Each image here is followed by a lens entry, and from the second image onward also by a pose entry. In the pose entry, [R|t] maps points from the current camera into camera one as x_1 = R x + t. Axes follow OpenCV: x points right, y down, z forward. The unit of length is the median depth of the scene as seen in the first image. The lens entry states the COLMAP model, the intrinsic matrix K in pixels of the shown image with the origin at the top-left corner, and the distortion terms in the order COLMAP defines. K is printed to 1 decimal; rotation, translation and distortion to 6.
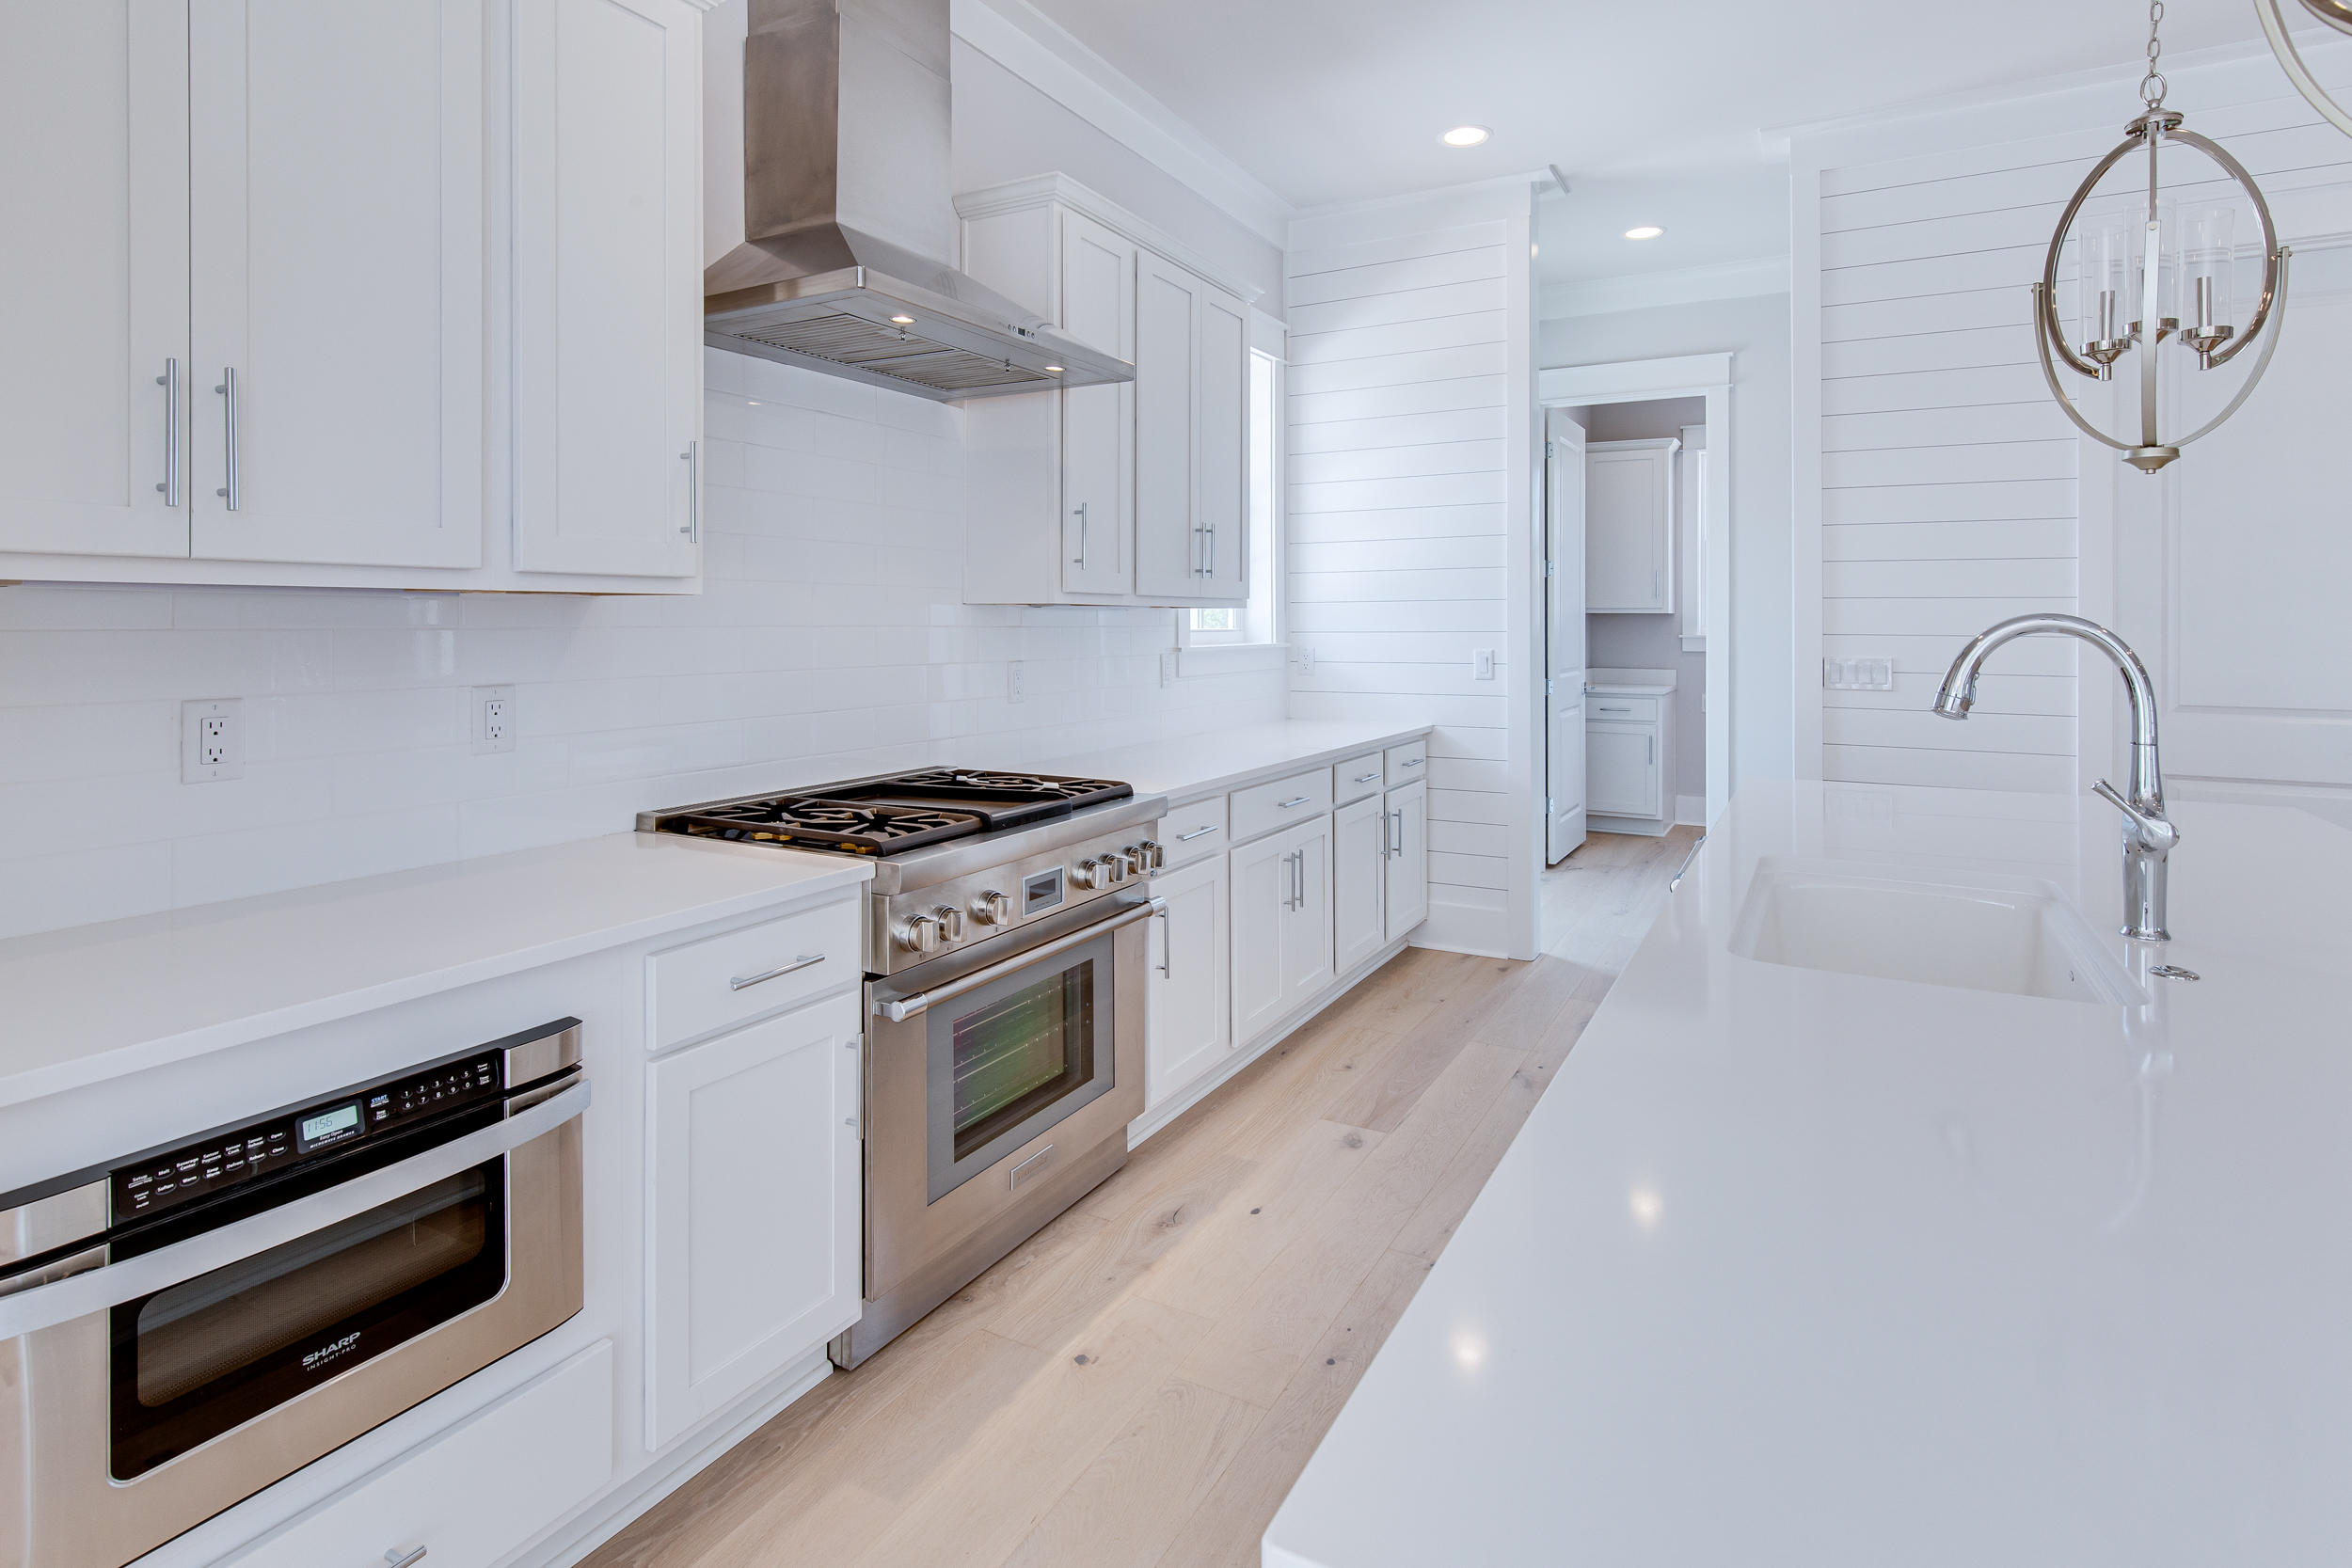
lens RADIAL K [[1191.7, 0, 1187.0], [0, 1191.7, 615.8], [0, 0, 1]] dist [0.001337, -0.000449]
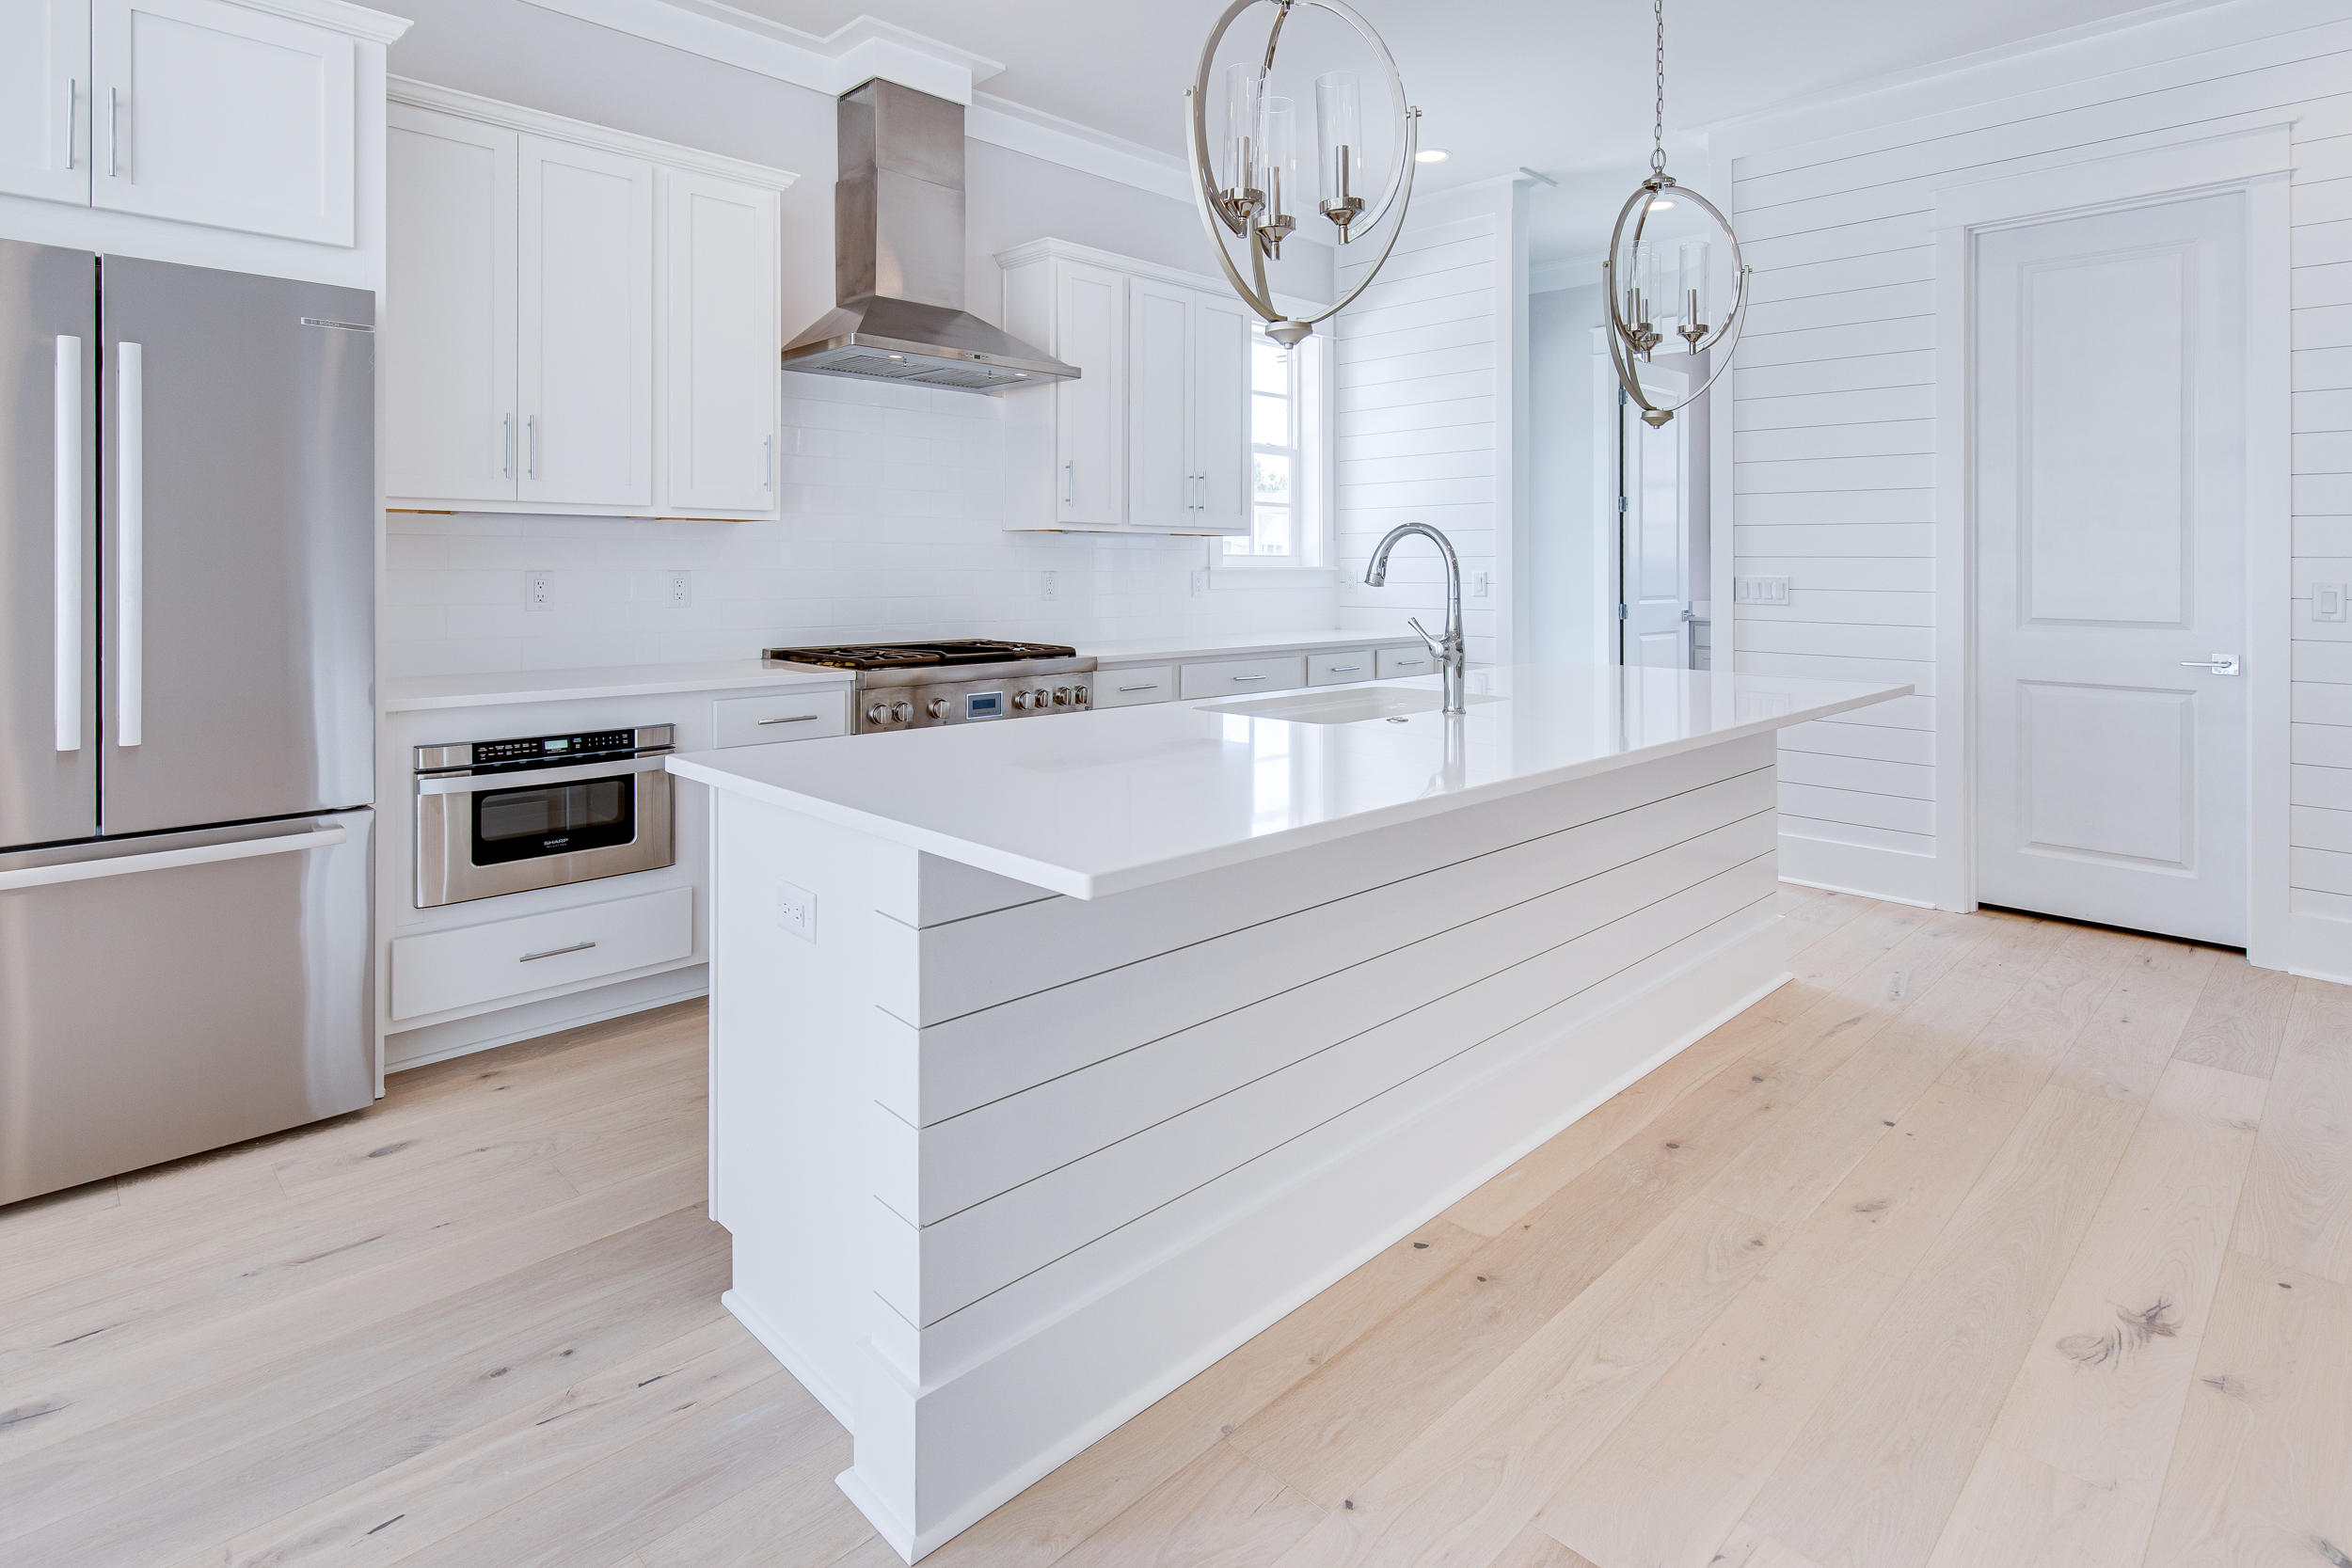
lens RADIAL K [[1204.2, 0, 1183.5], [0, 1204.2, 561.9], [0, 0, 1]] dist [-0.000592, -0.000288]
pose [[0.958417, 0.002550, -0.285361, 0.621645], [-0.002306, 0.999997, 0.001191, 0.036465], [0.285363, -0.000484, 0.958419, -0.497644]]
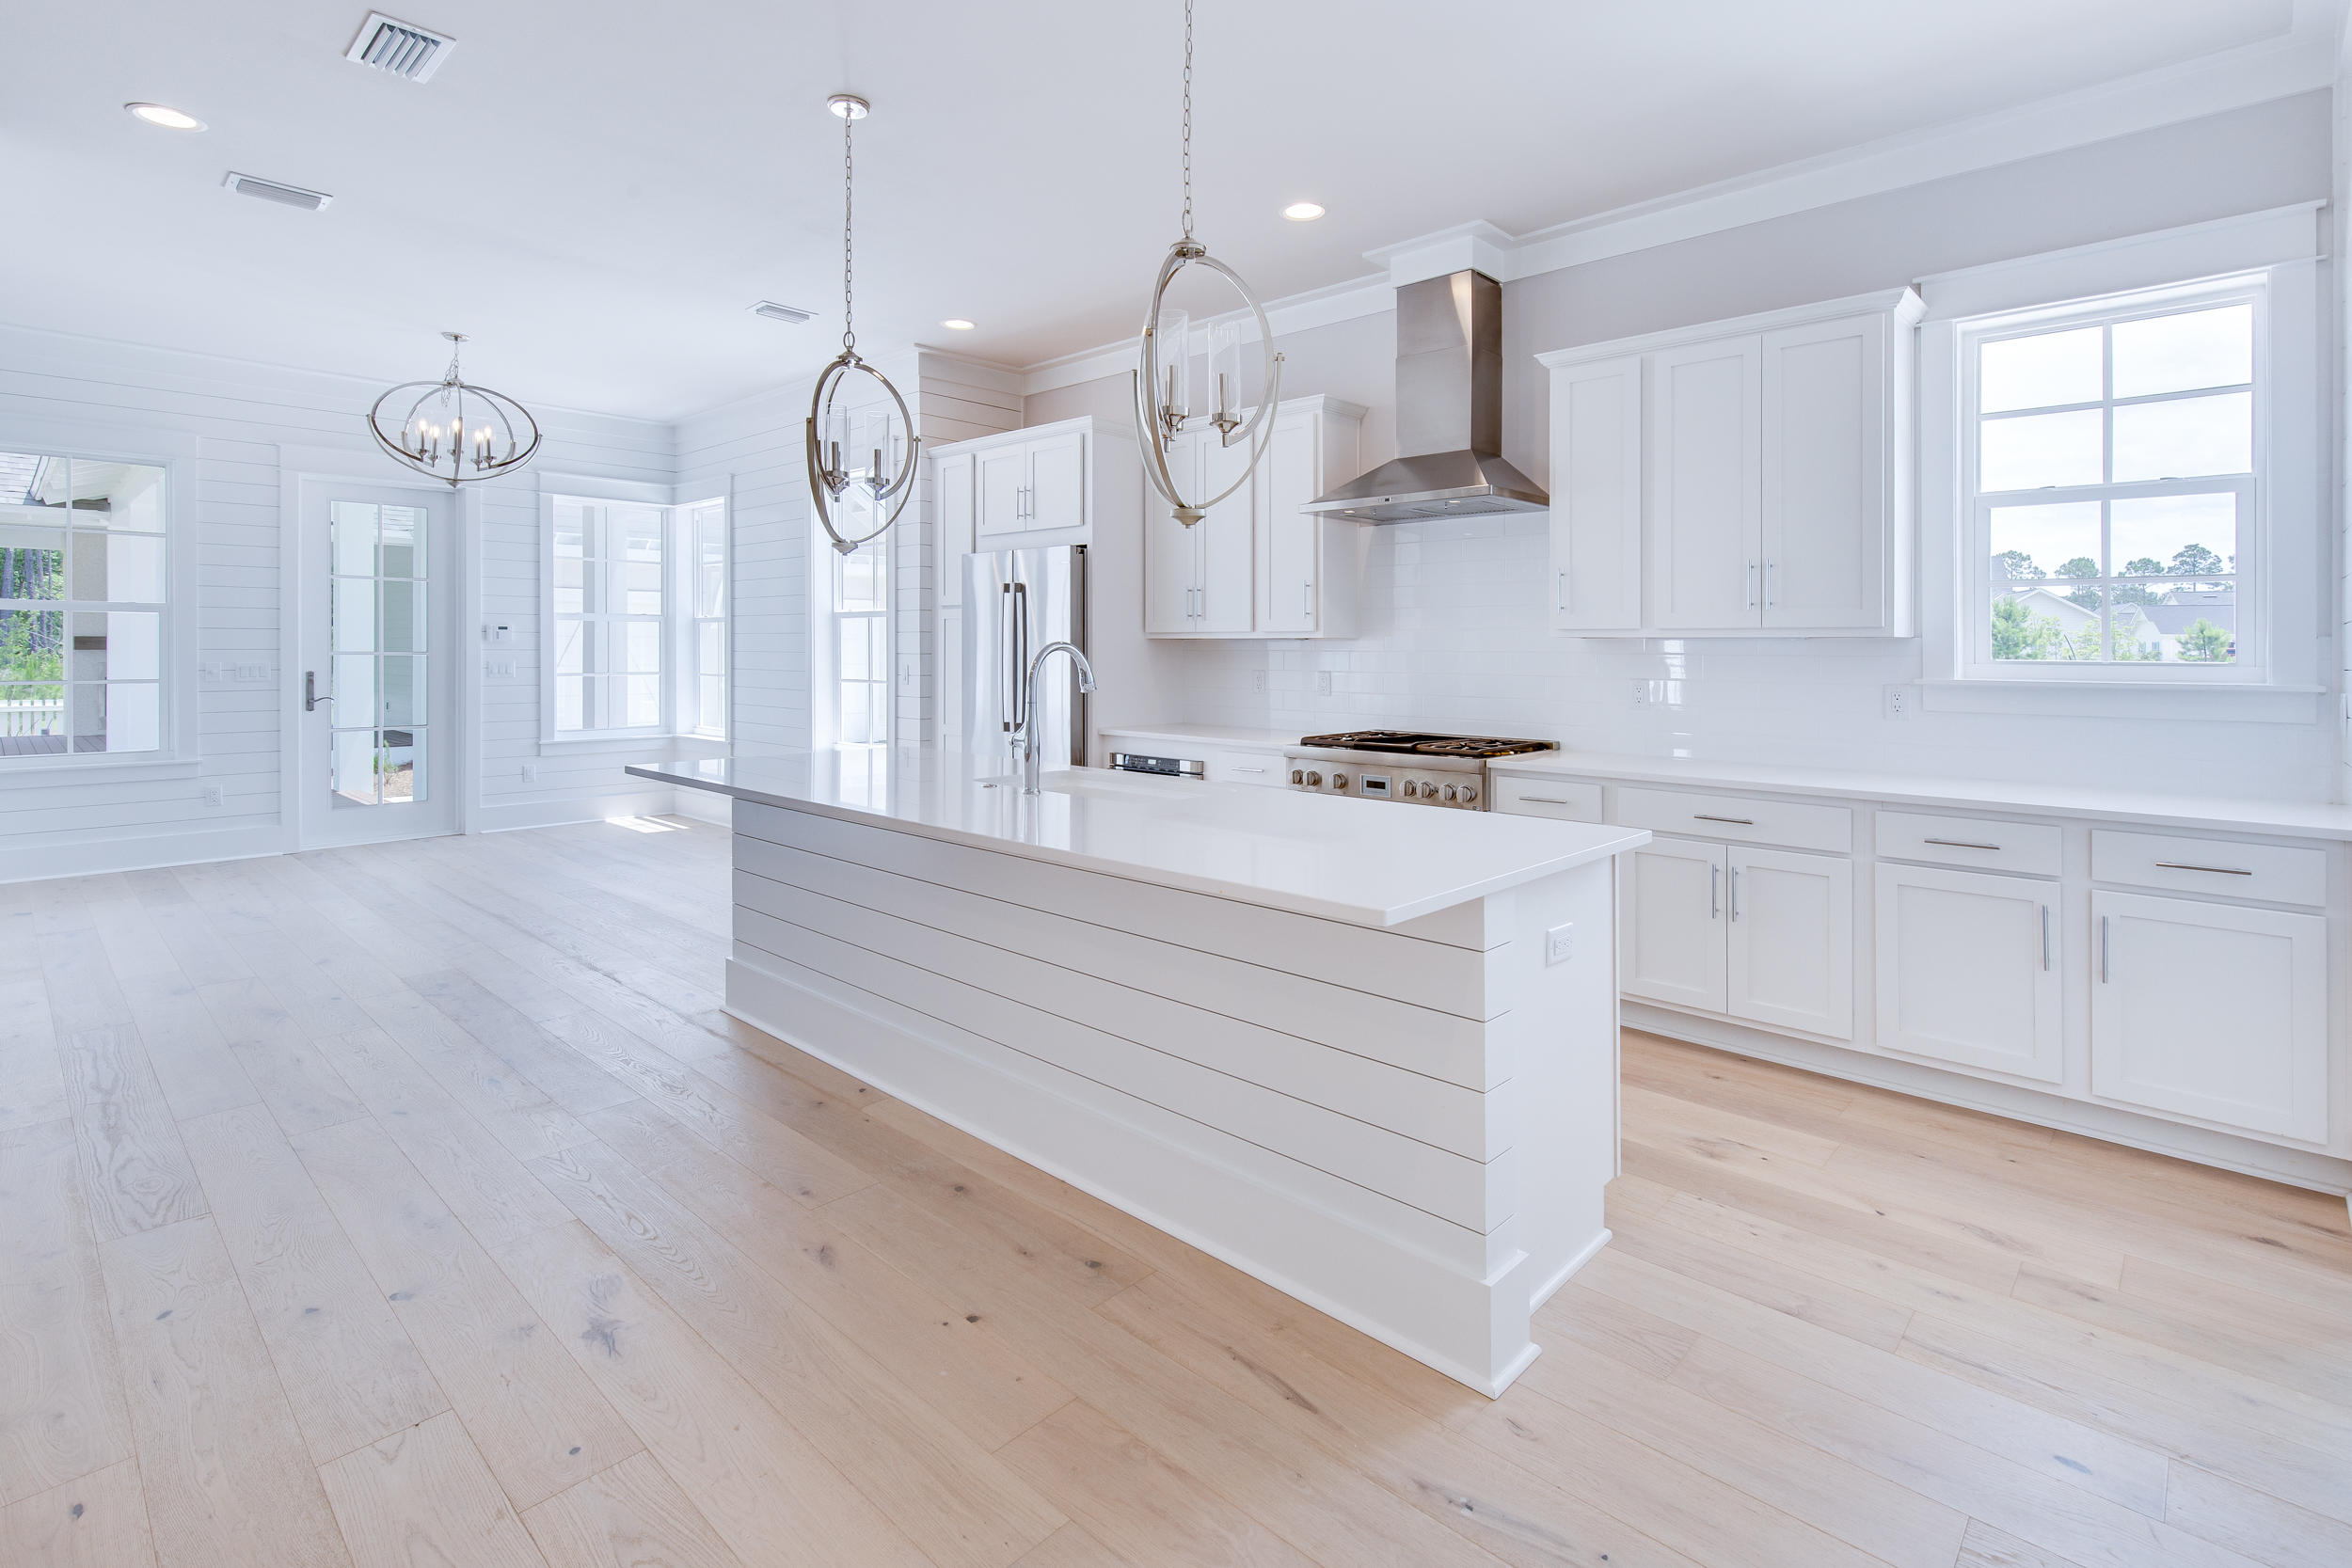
lens RADIAL K [[1110.8, 0, 1176.7], [0, 1110.8, 643.2], [0, 0, 1]] dist [0.003729, 0.000212]
pose [[-0.254868, -0.006867, -0.966951, 1.802488], [-0.001449, 0.999976, -0.006719, 0.009442], [0.966975, -0.000312, -0.254872, 1.198065]]
